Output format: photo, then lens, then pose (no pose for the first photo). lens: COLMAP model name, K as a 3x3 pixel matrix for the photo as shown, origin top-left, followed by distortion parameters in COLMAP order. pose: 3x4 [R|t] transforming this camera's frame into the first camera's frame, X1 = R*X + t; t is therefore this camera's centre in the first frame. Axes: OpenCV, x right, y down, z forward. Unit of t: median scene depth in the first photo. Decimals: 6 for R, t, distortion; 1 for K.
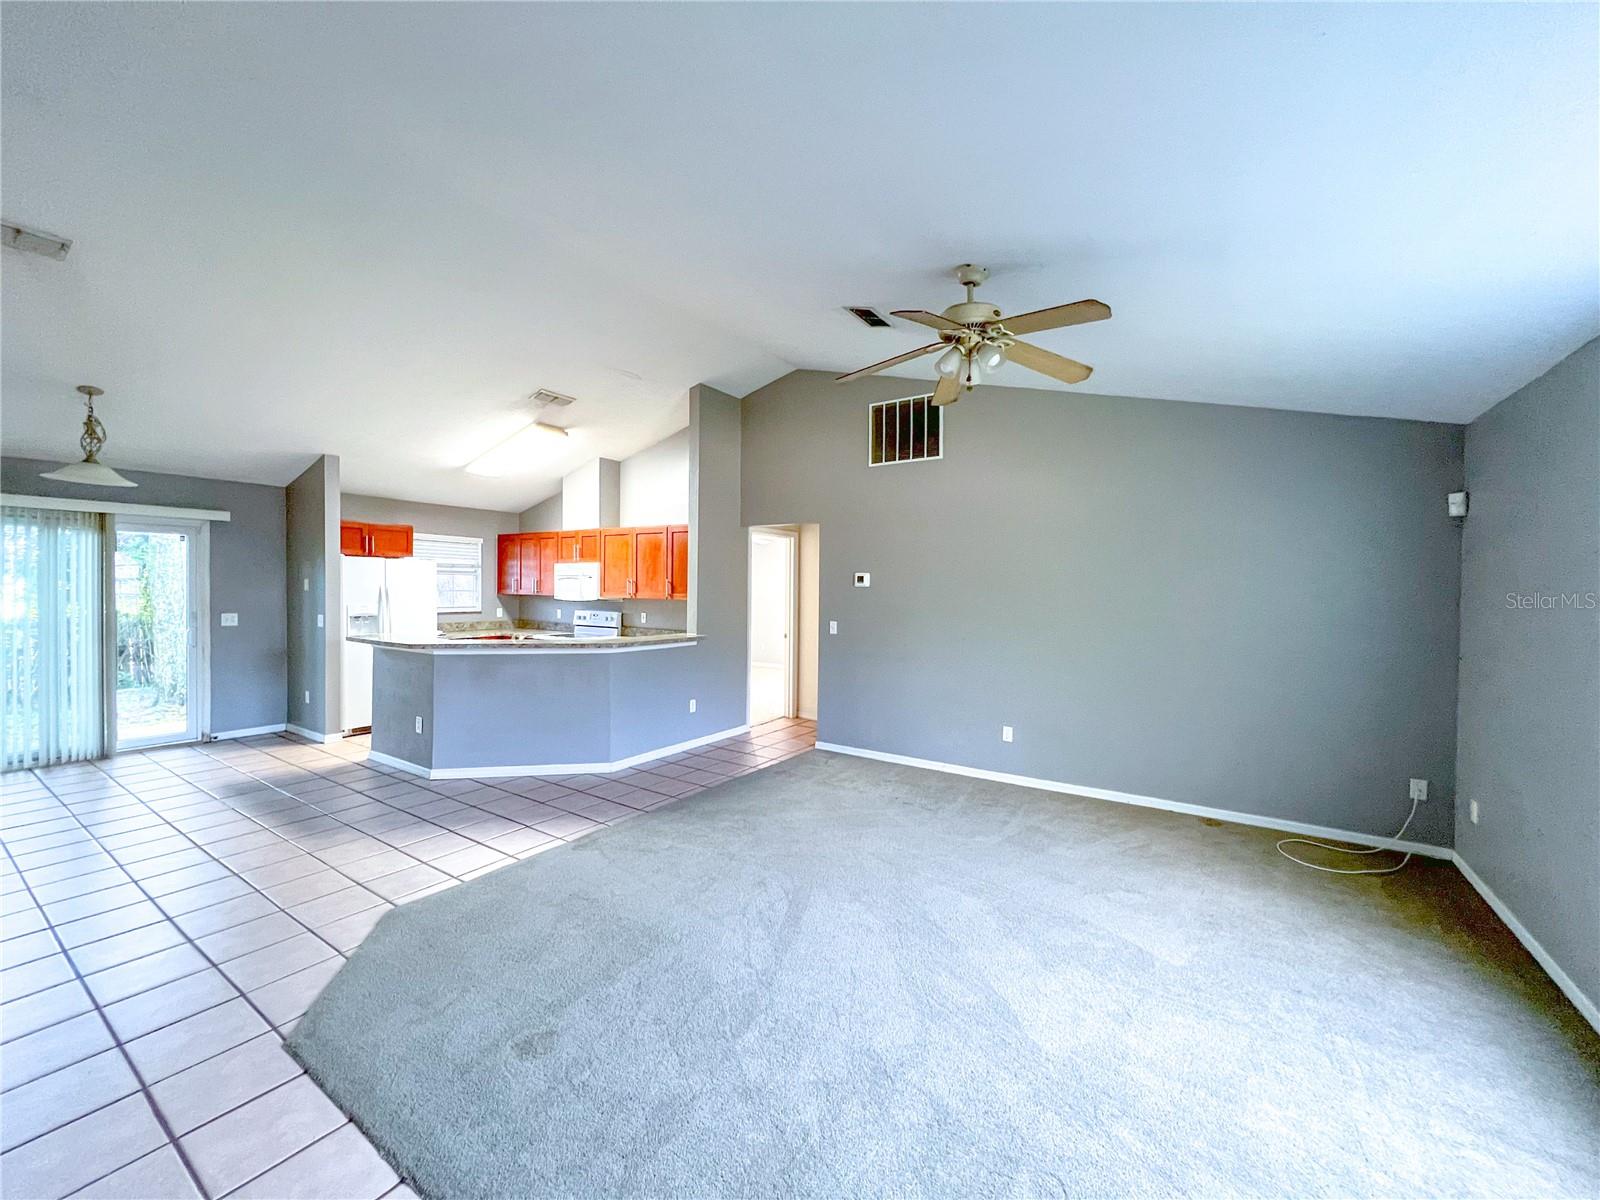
lens RADIAL K [[643.0, 0, 797.2], [0, 643.0, 598.3], [0, 0, 1]] dist [-0.001471, 0.000518]
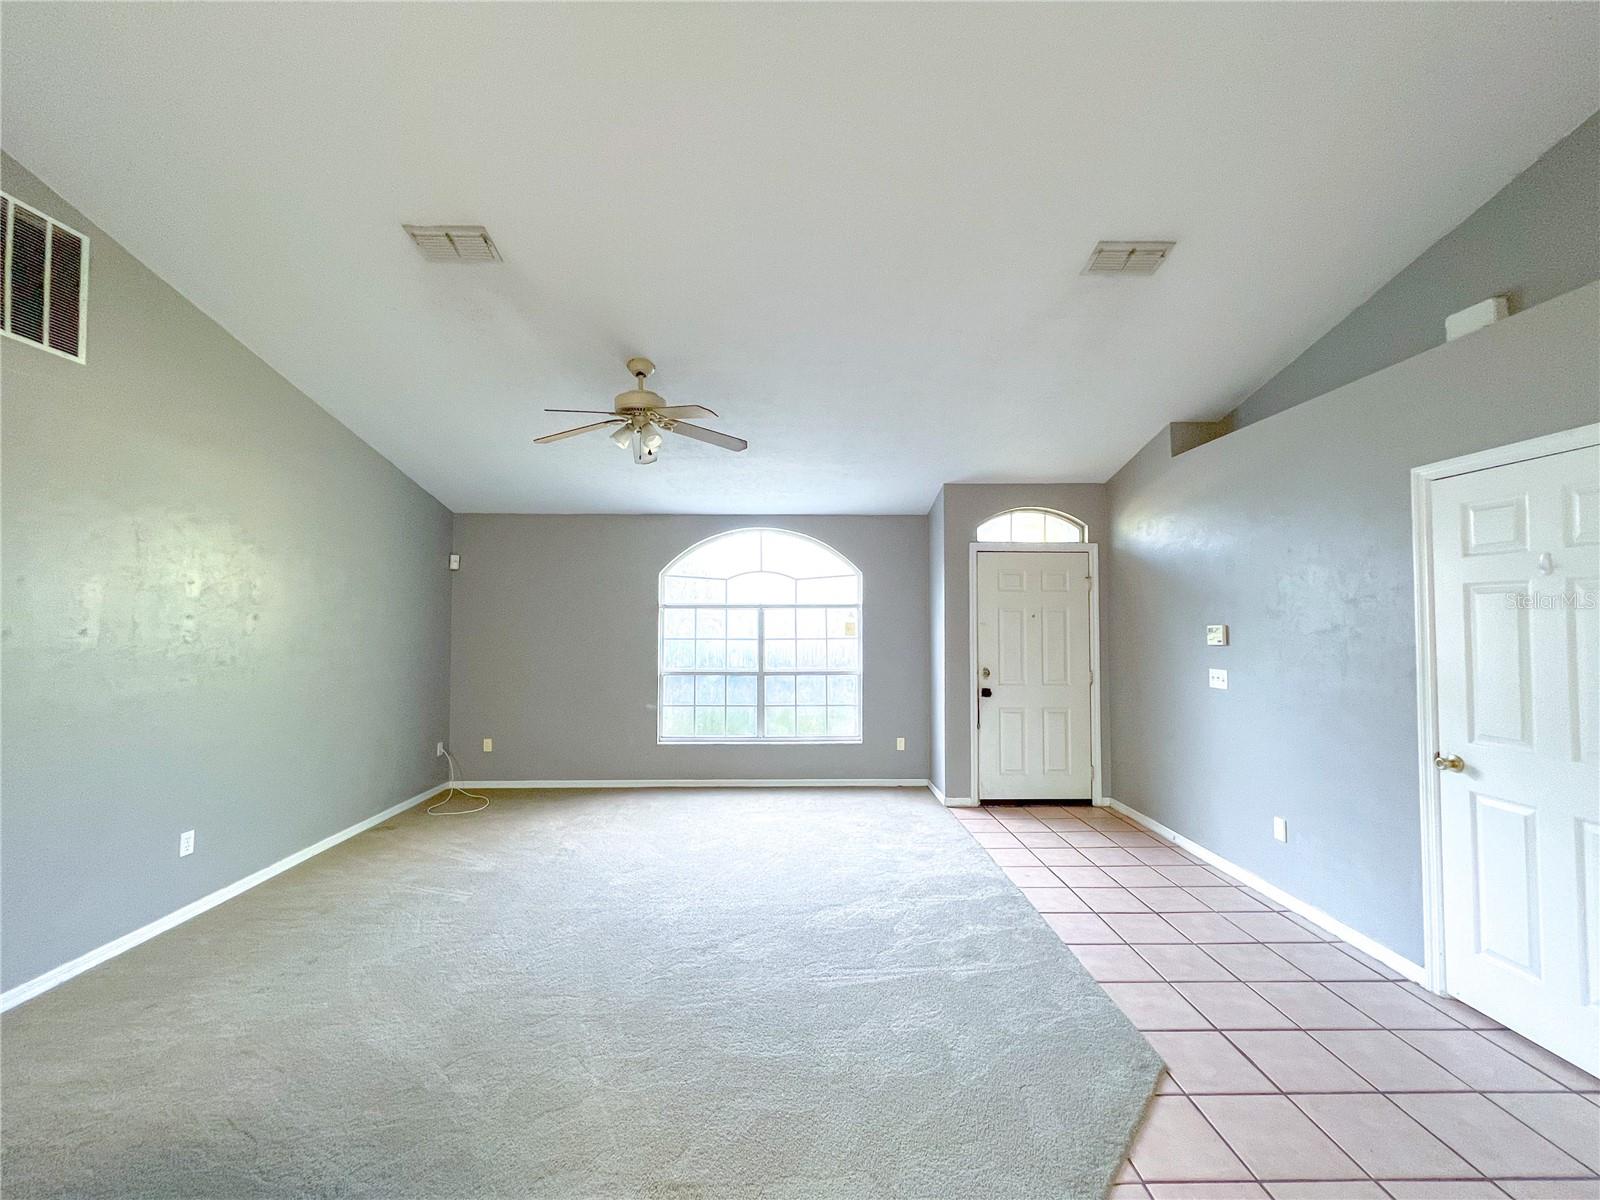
lens RADIAL K [[639.6, 0, 800.0], [0, 639.6, 600.0], [0, 0, 1]] dist [-0.000422, -0.000054]
pose [[-0.574208, 0.013961, 0.818590, -0.381062], [0.008848, 0.999902, -0.010847, -0.013473], [-0.818662, 0.001014, -0.574275, 0.601361]]
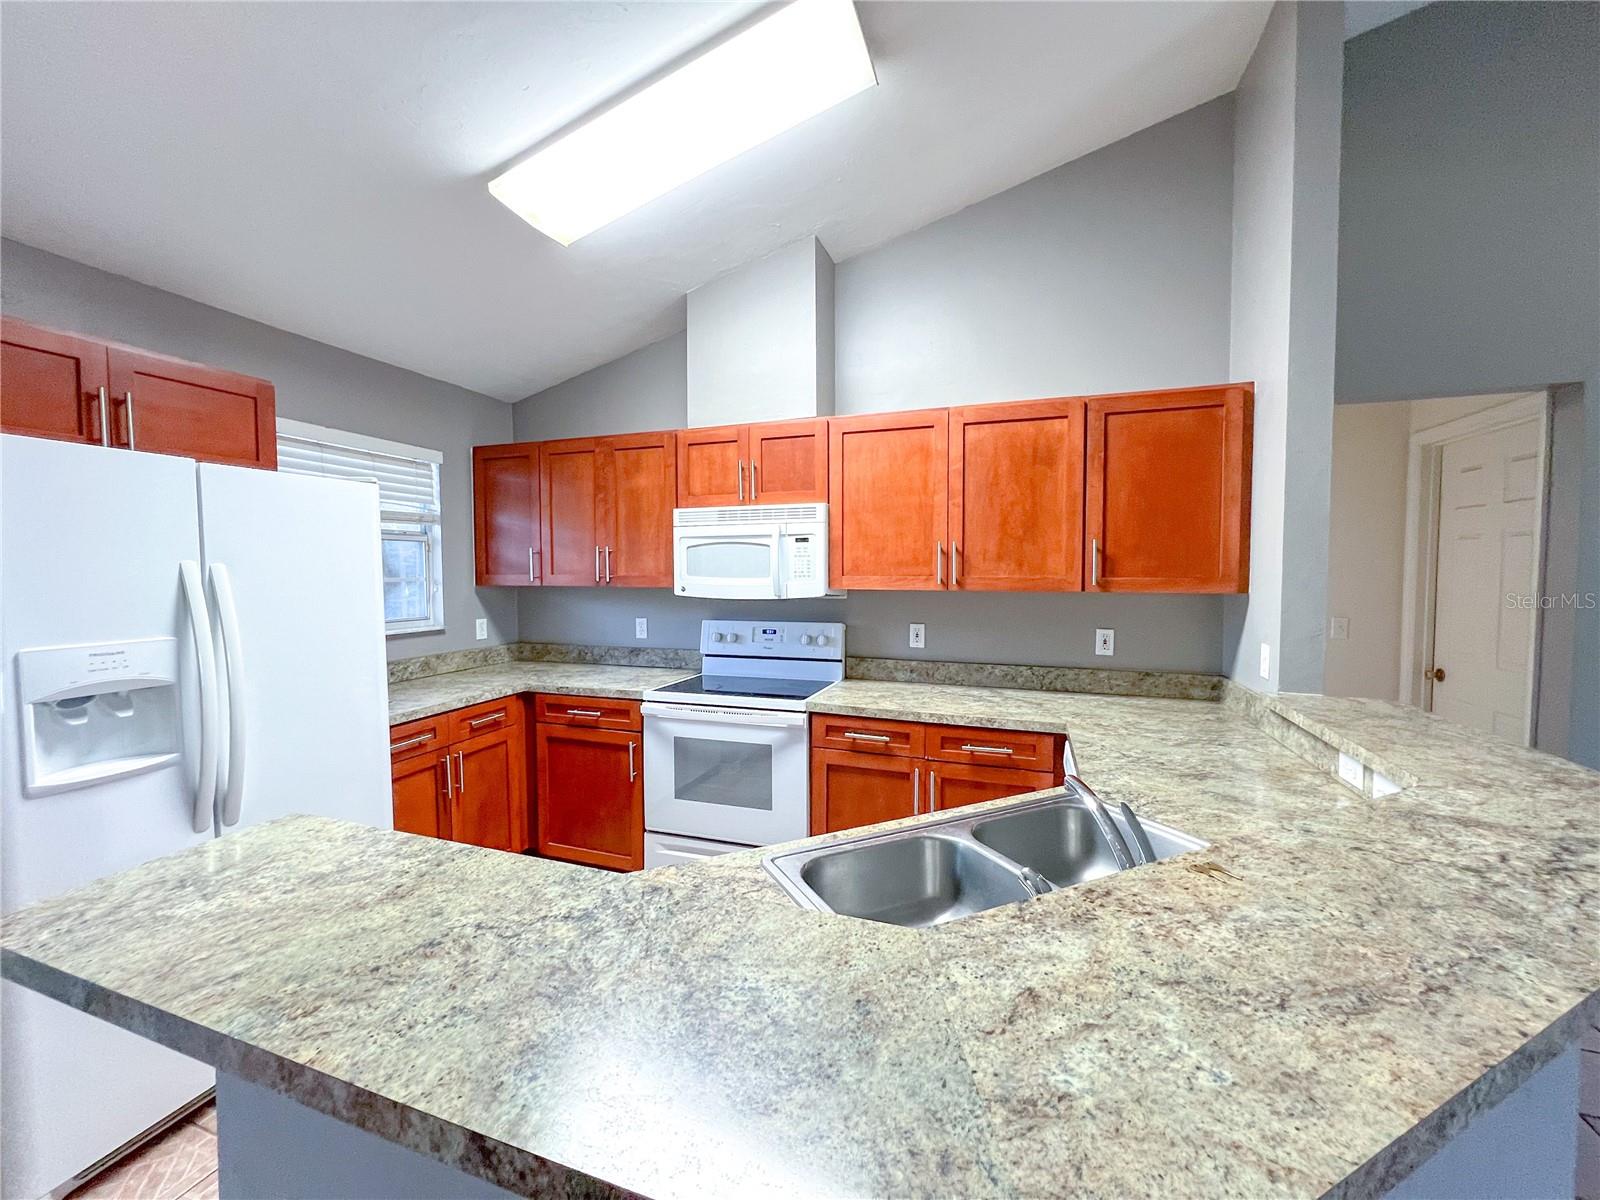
lens RADIAL K [[643.0, 0, 797.2], [0, 643.0, 598.3], [0, 0, 1]] dist [-0.001471, 0.000518]
pose [[0.968901, -0.024946, 0.246186, -0.423057], [0.018115, 0.999386, 0.029975, -0.008800], [-0.246783, -0.024583, 0.968759, 0.616783]]
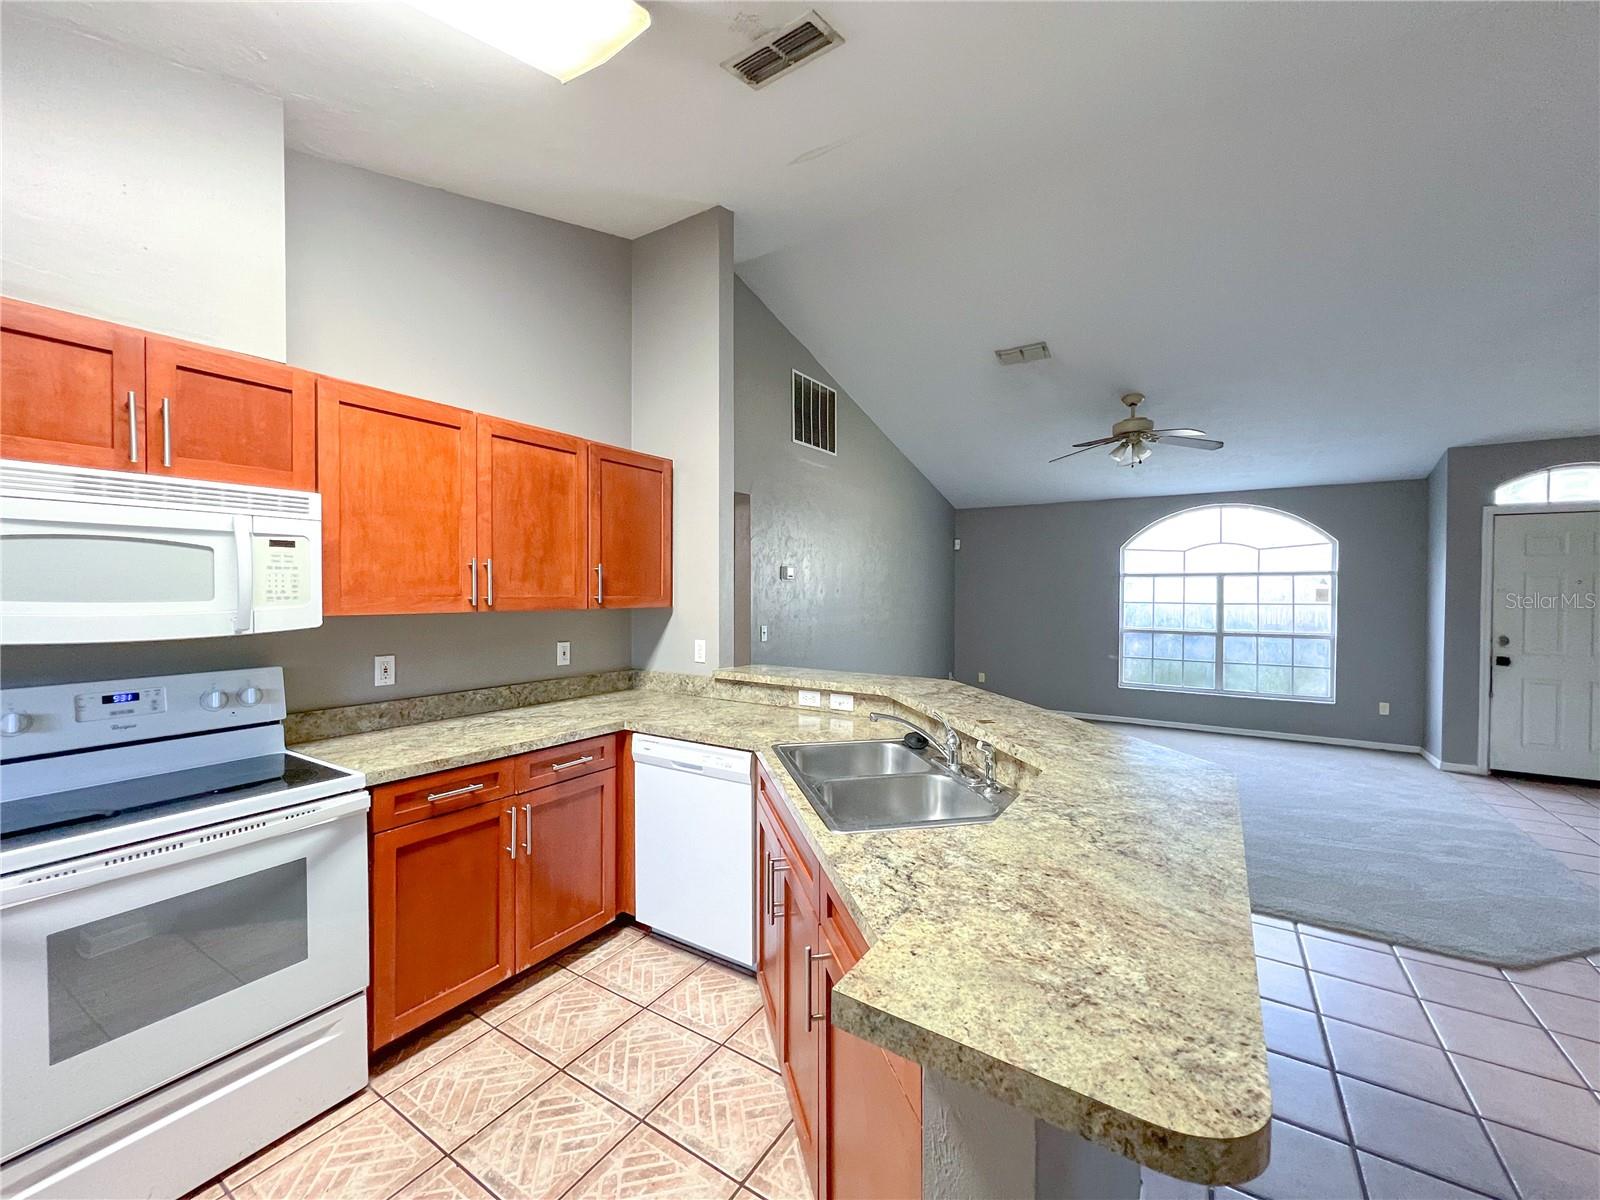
lens RADIAL K [[643.0, 0, 797.2], [0, 643.0, 598.3], [0, 0, 1]] dist [-0.001471, 0.000518]
pose [[-0.020397, -0.025958, 0.999455, -0.589428], [0.015659, 0.999532, 0.026280, -0.014076], [-0.999669, 0.016186, -0.019981, 0.795137]]
